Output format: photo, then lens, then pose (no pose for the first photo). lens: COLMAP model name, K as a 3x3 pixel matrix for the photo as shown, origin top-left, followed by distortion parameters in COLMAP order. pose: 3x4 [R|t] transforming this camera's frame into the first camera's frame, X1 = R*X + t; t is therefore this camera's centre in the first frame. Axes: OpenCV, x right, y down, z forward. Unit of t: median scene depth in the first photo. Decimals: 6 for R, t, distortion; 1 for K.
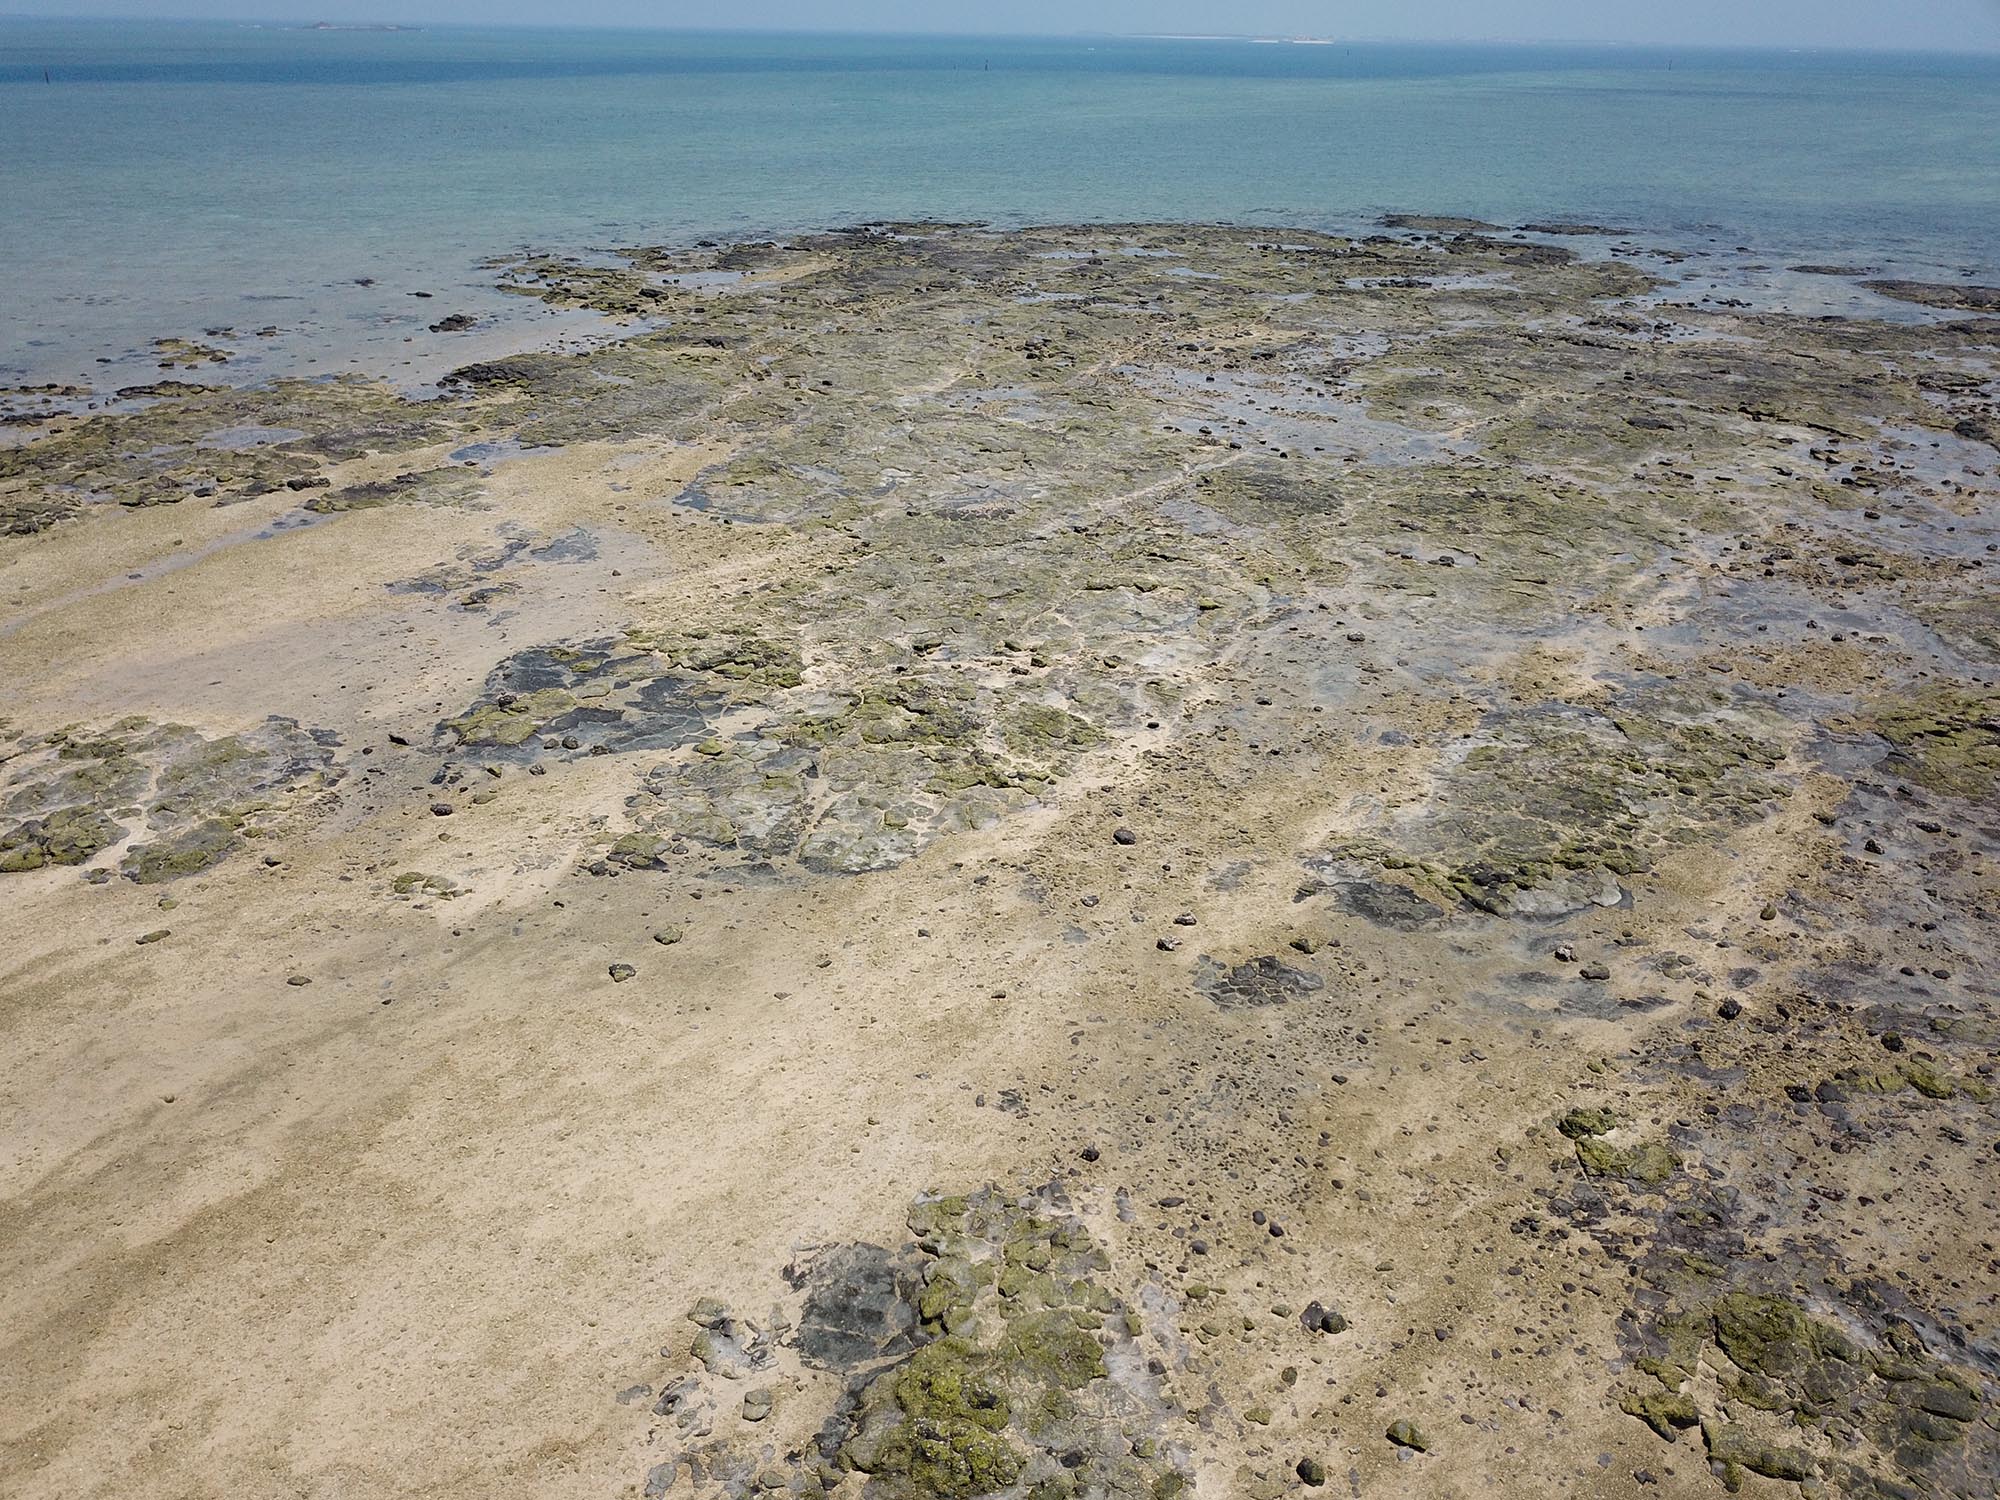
lens RADIAL K [[1526.1, 0, 988.8], [0, 1526.1, 761.4], [0, 0, 1]] dist [0.015722, -0.011697]
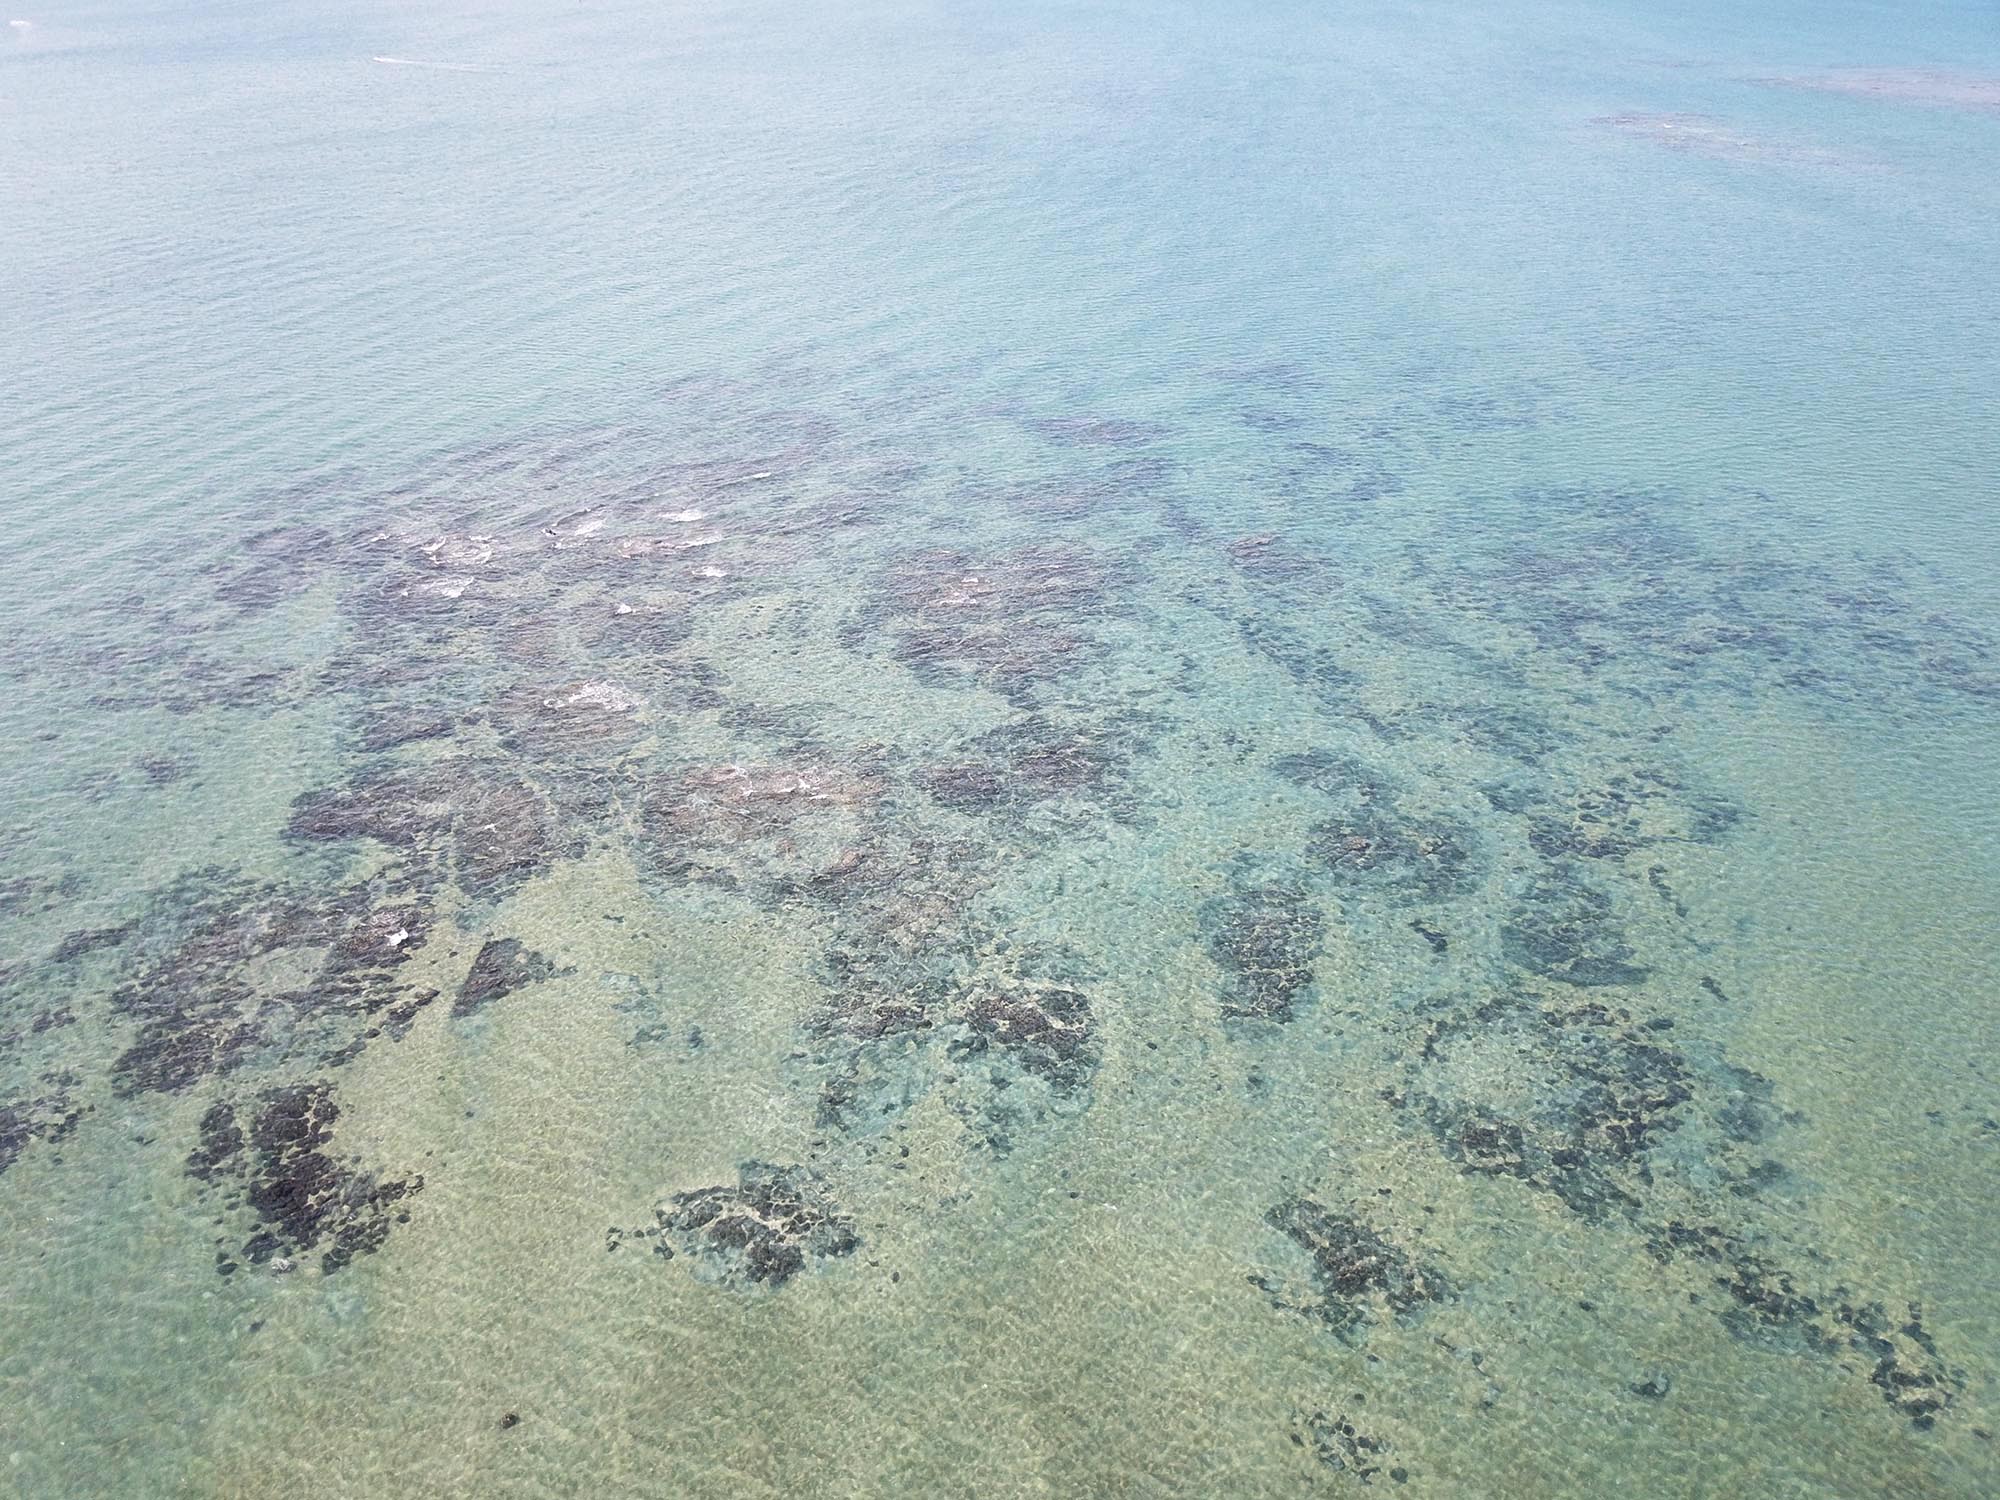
lens RADIAL K [[1526.1, 0, 997.0], [0, 1526.1, 749.9], [0, 0, 1]] dist [0.015722, -0.011697]
pose [[0.793690, -0.306400, 0.525524, -0.806684], [0.271349, 0.951504, 0.144949, -0.533281], [-0.544450, 0.027556, 0.838340, -0.567725]]
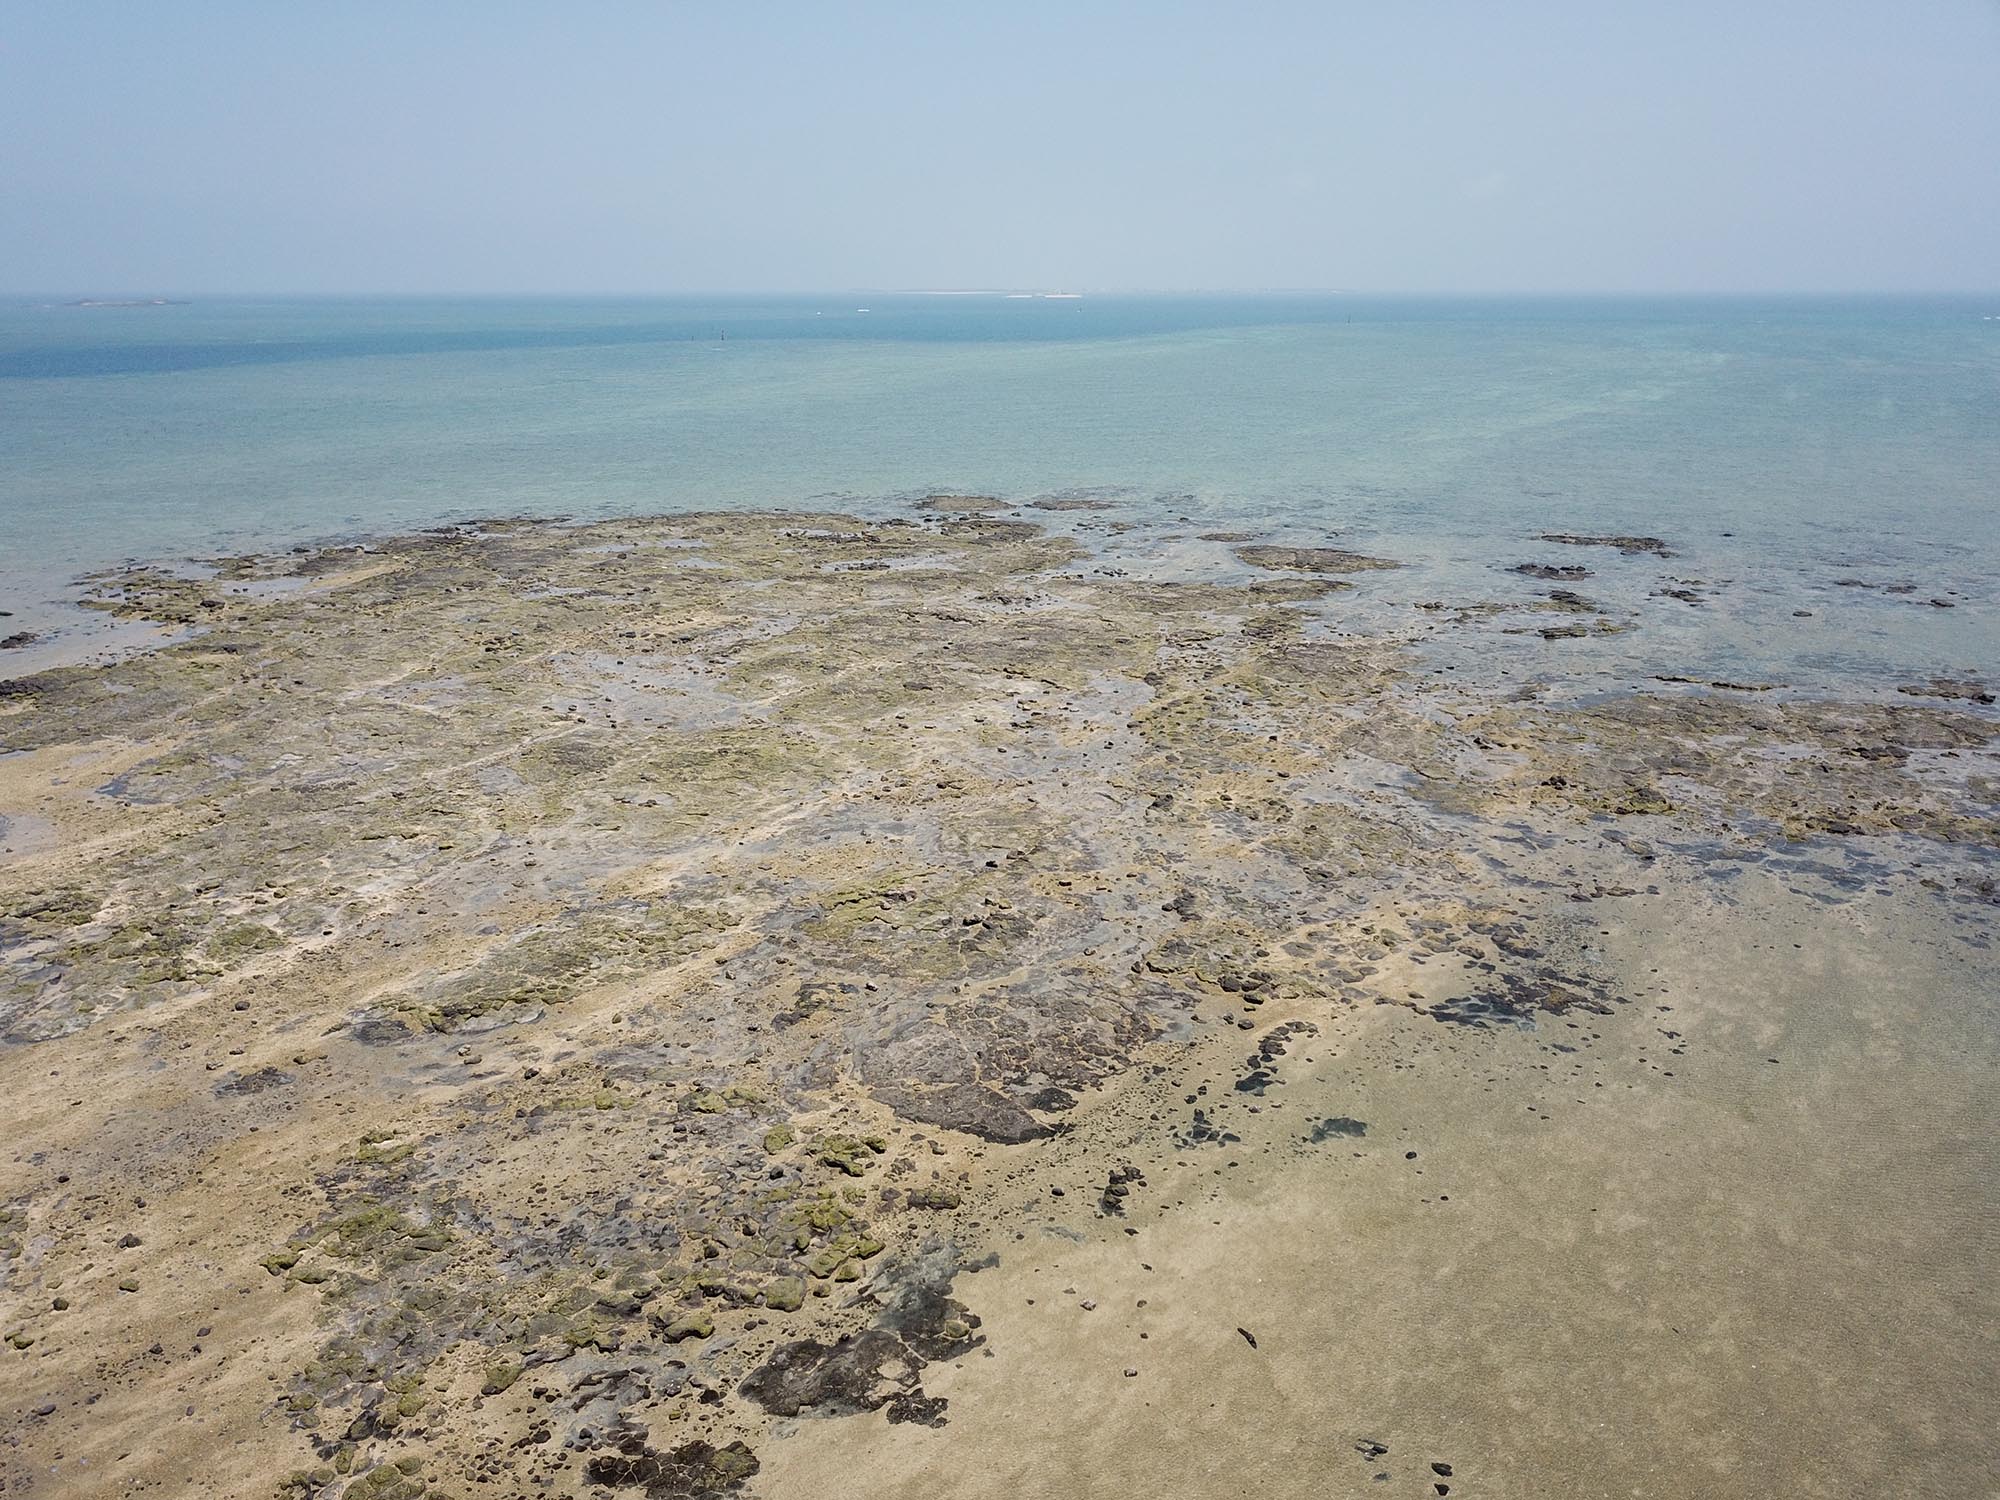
lens RADIAL K [[1526.1, 0, 992.4], [0, 1526.1, 744.9], [0, 0, 1]] dist [0.015722, -0.011697]
pose [[0.990623, -0.055262, 0.124949, 0.456943], [0.073727, 0.986181, -0.148360, 0.051466], [-0.115024, 0.156181, 0.981008, -0.456533]]
